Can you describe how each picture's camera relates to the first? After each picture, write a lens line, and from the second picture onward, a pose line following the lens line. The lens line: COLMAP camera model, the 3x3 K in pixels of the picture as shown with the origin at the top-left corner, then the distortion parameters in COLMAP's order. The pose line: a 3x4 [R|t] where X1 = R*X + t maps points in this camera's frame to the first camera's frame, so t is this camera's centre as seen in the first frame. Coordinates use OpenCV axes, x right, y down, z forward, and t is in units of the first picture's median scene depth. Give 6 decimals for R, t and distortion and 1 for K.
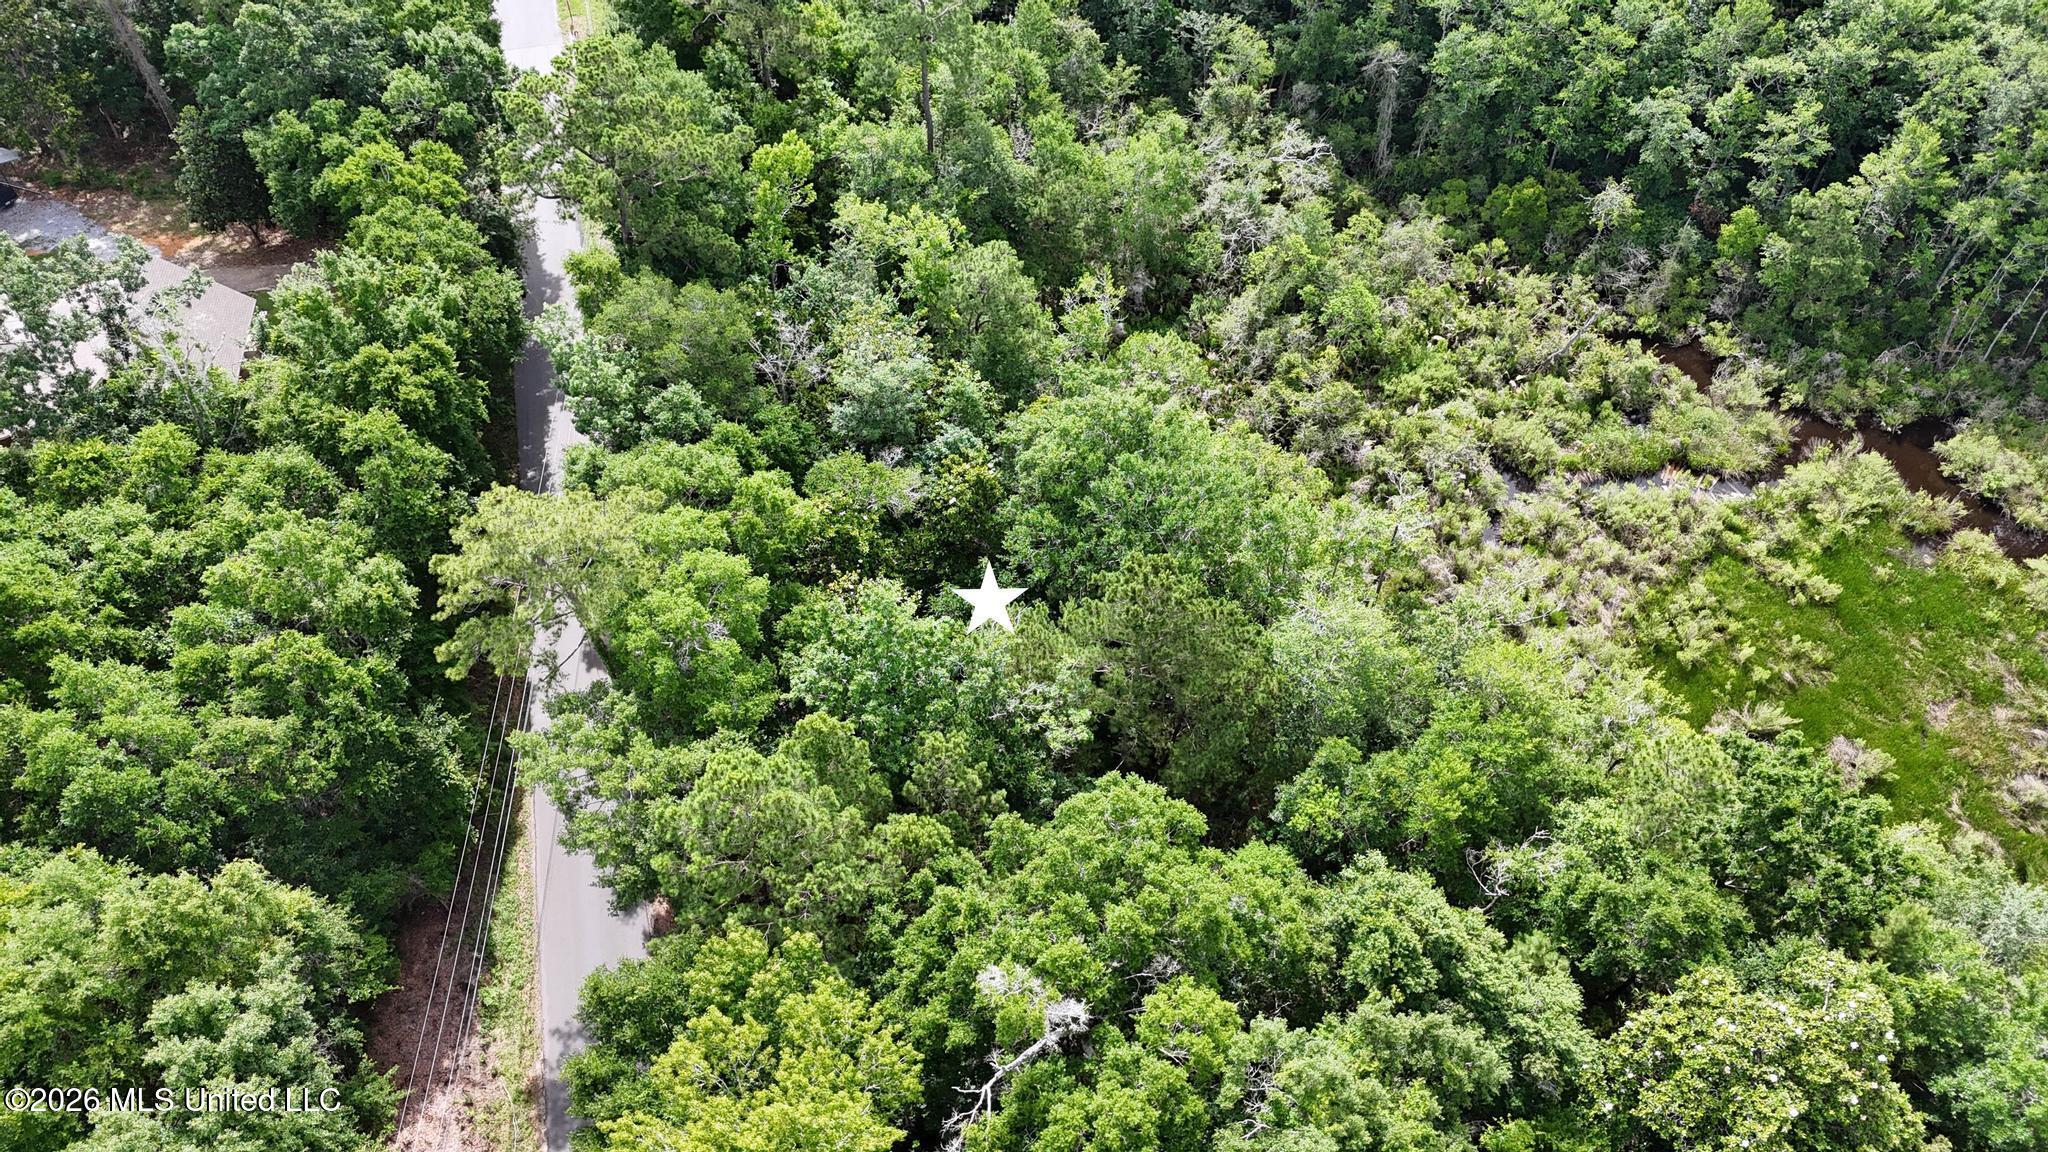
lens RADIAL K [[1402.8, 0, 1024.0], [0, 1402.8, 576.0], [0, 0, 1]] dist [-0.003096, -0.002235]
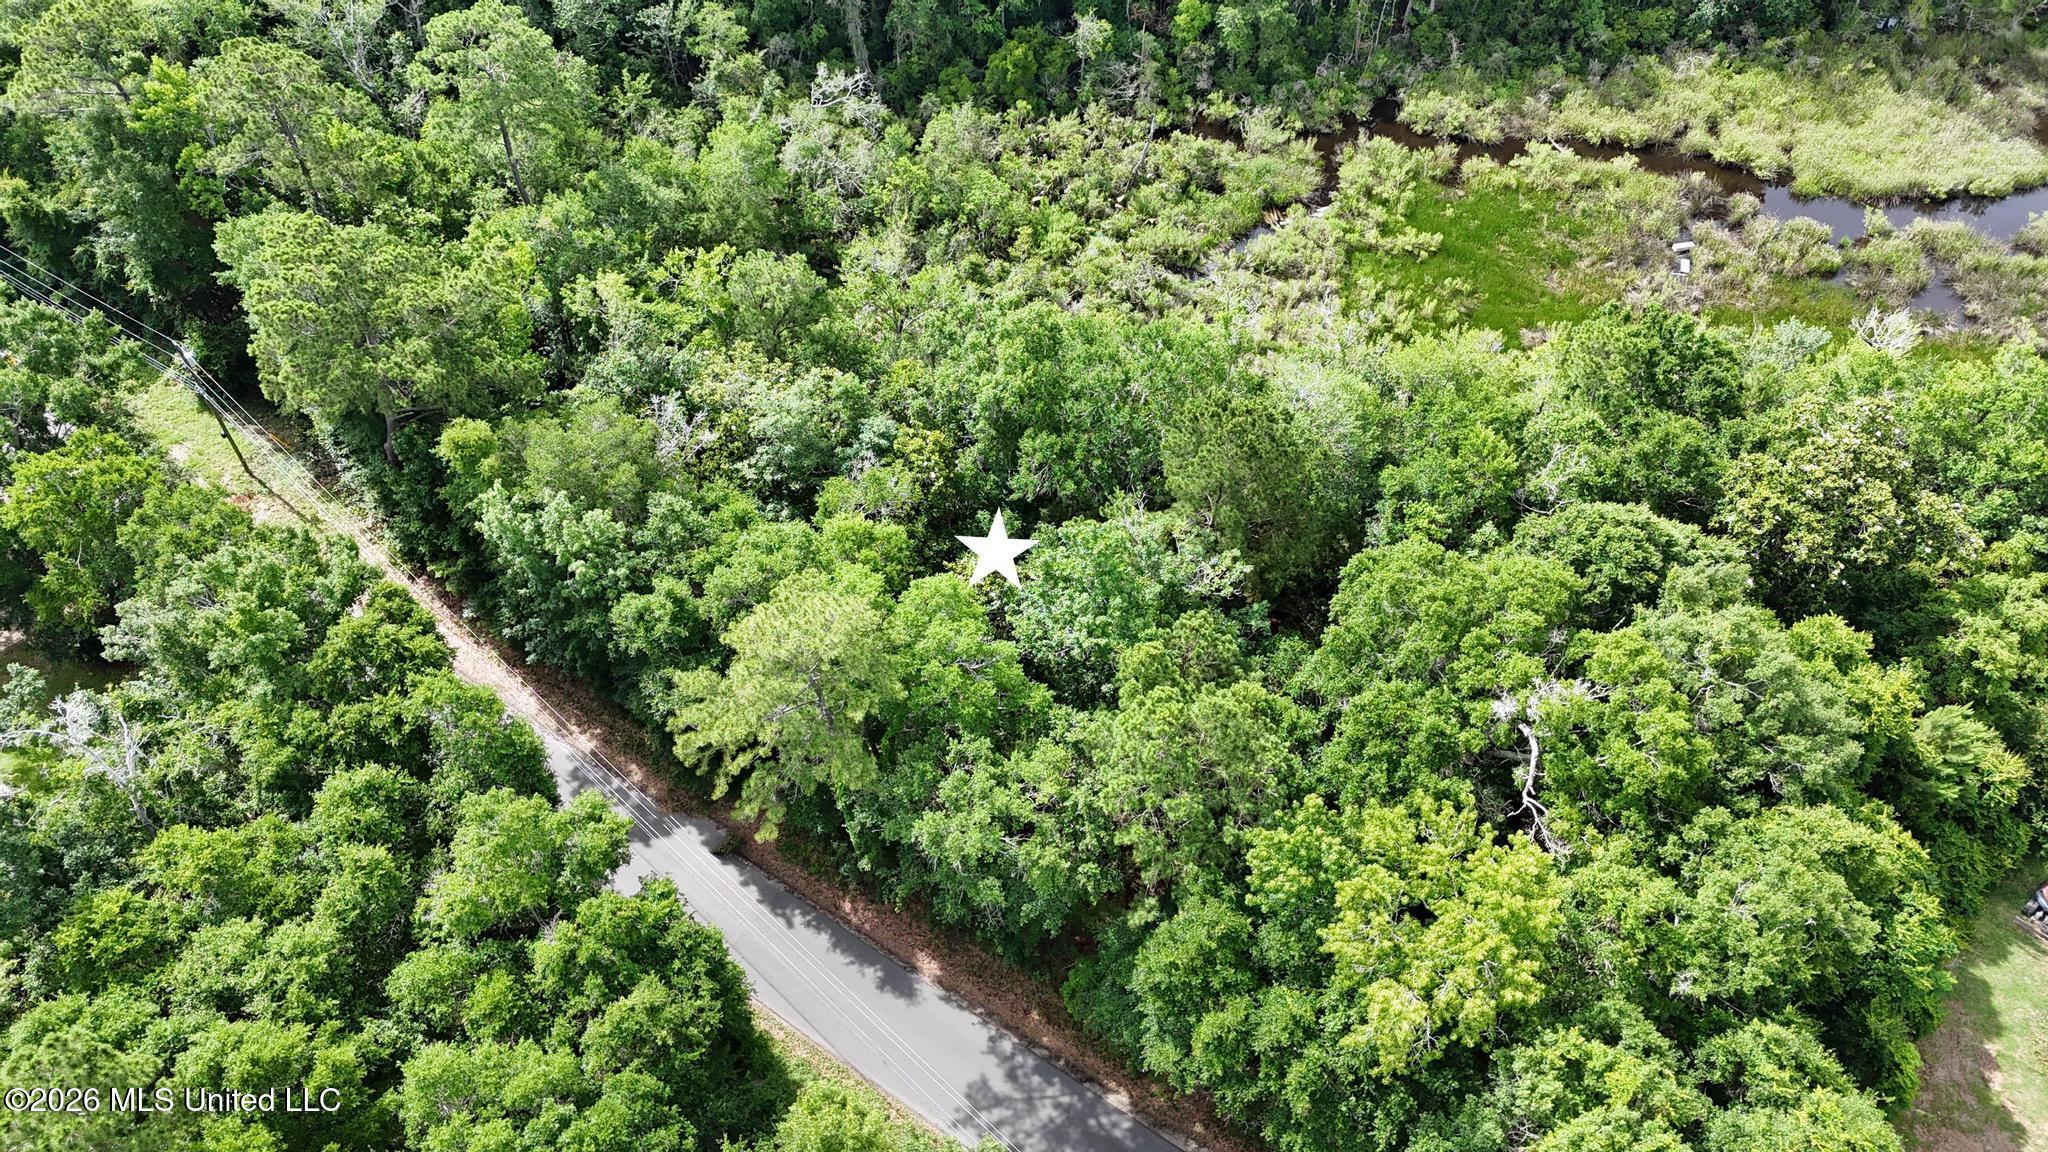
lens RADIAL K [[1431.2, 0, 1024.0], [0, 1431.2, 576.0], [0, 0, 1]] dist [0.001663, -0.001855]
pose [[0.765919, -0.494813, 0.410522, -0.325535], [0.496481, 0.860877, 0.111345, -0.049864], [-0.408504, 0.118536, 0.905027, 0.042844]]
